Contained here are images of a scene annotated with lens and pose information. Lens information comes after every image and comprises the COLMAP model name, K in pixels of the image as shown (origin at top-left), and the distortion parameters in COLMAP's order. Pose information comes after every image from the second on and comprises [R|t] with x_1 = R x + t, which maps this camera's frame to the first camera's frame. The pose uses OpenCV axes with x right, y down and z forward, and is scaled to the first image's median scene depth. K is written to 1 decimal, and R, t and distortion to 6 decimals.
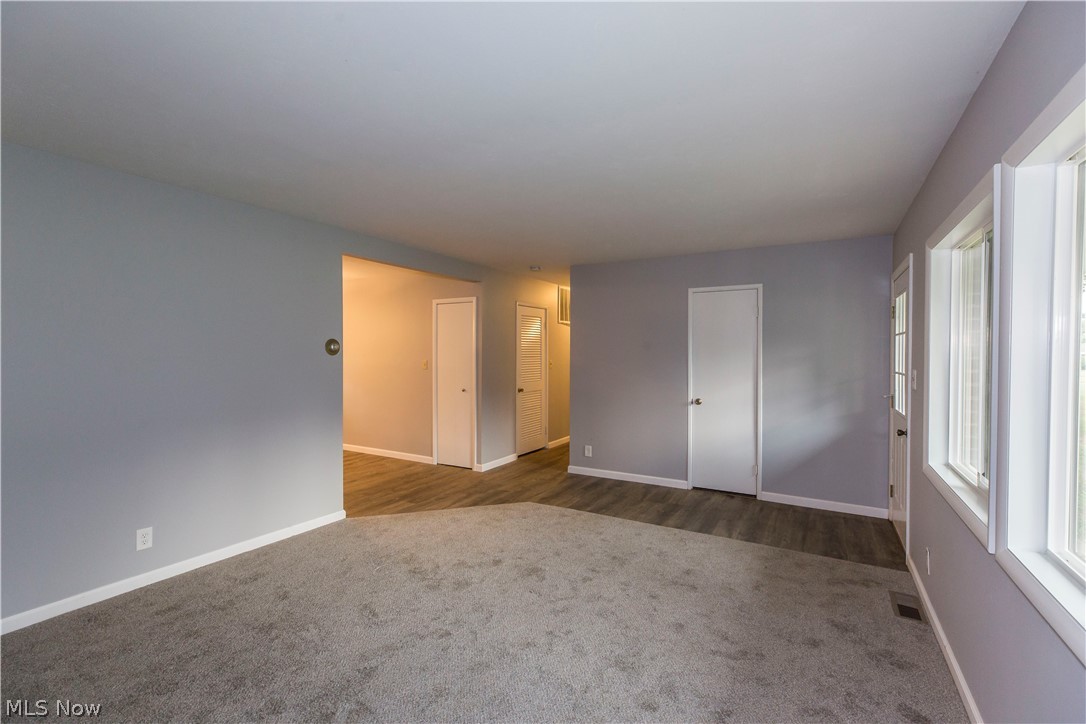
lens RADIAL K [[488.3, 0, 543.0], [0, 488.3, 362.0], [0, 0, 1]] dist [0.010610, -0.000171]
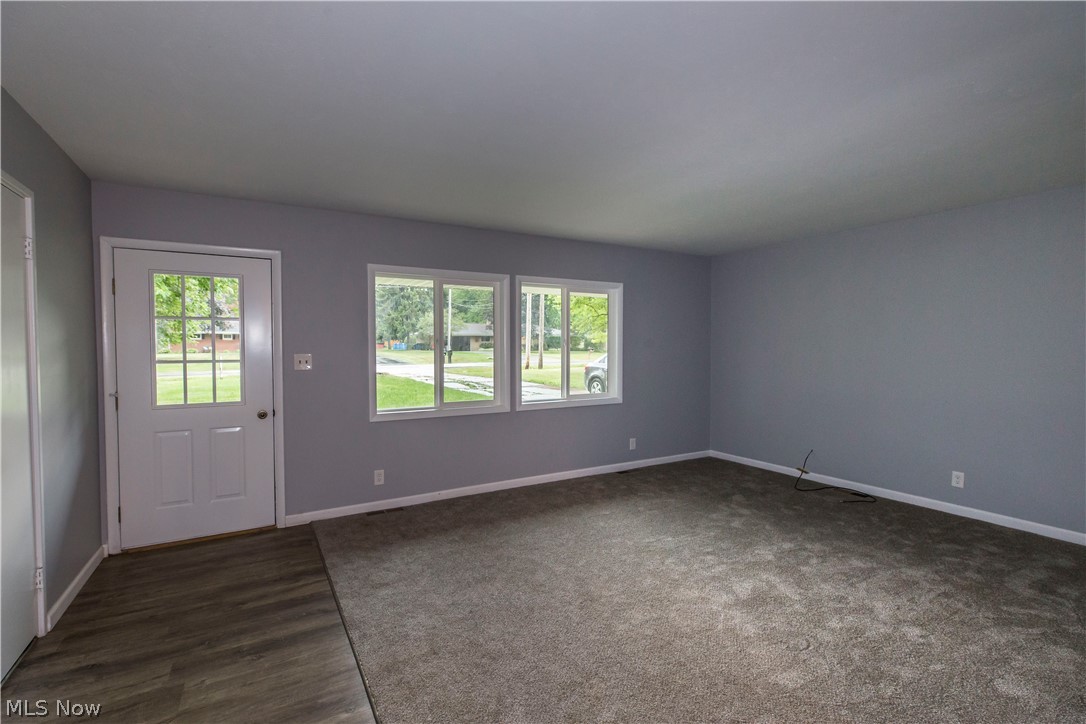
lens RADIAL K [[488.3, 0, 543.0], [0, 488.3, 362.0], [0, 0, 1]] dist [0.010610, -0.000171]
pose [[-0.863637, -0.018758, 0.503765, -0.244392], [0.005951, 0.998858, 0.047396, -0.012614], [-0.504079, 0.043931, -0.862540, 1.223979]]
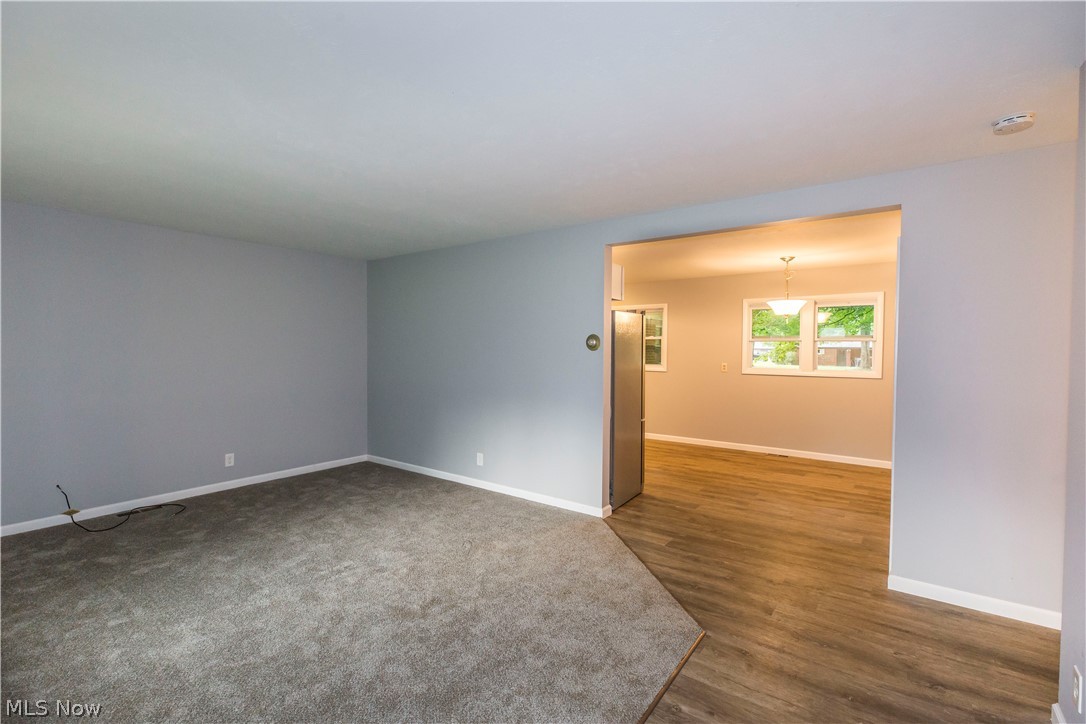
lens RADIAL K [[488.3, 0, 543.0], [0, 488.3, 362.0], [0, 0, 1]] dist [0.010610, -0.000171]
pose [[-0.114939, 0.019333, -0.993184, 0.514872], [-0.025173, 0.999433, 0.022368, -0.008791], [0.993054, 0.027572, -0.114387, 0.893424]]
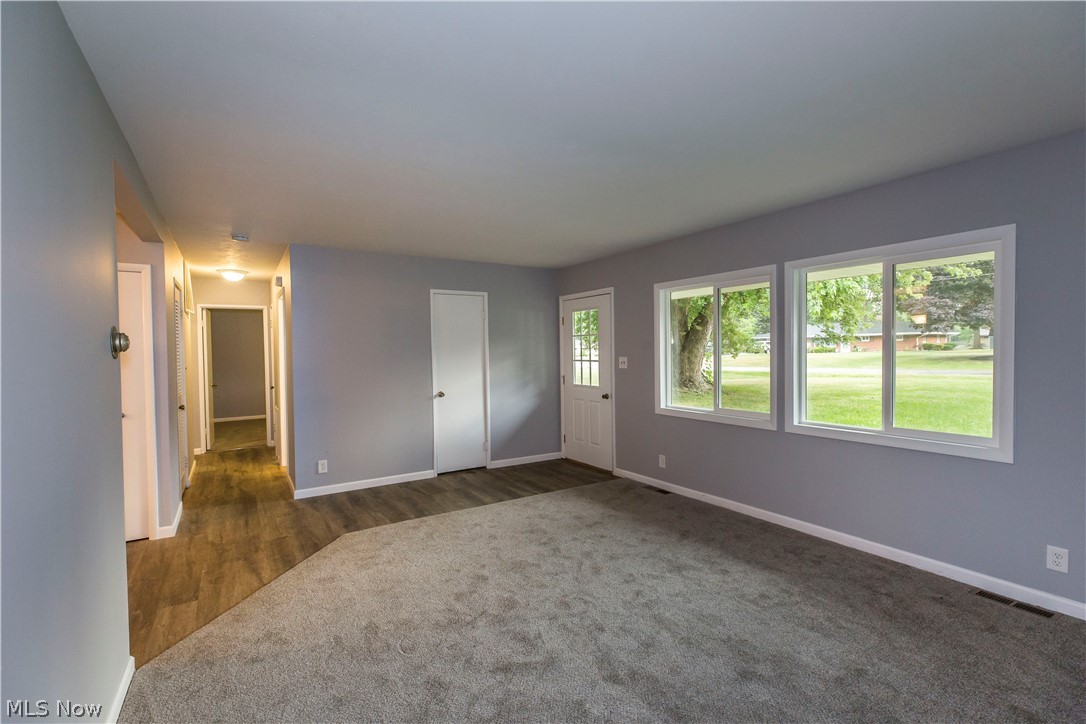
lens RADIAL K [[488.3, 0, 543.0], [0, 488.3, 362.0], [0, 0, 1]] dist [0.010610, -0.000171]
pose [[0.459642, -0.031808, 0.887534, -0.599683], [0.029029, 0.999363, 0.020782, -0.007074], [-0.887630, 0.016211, 0.460273, 0.331419]]
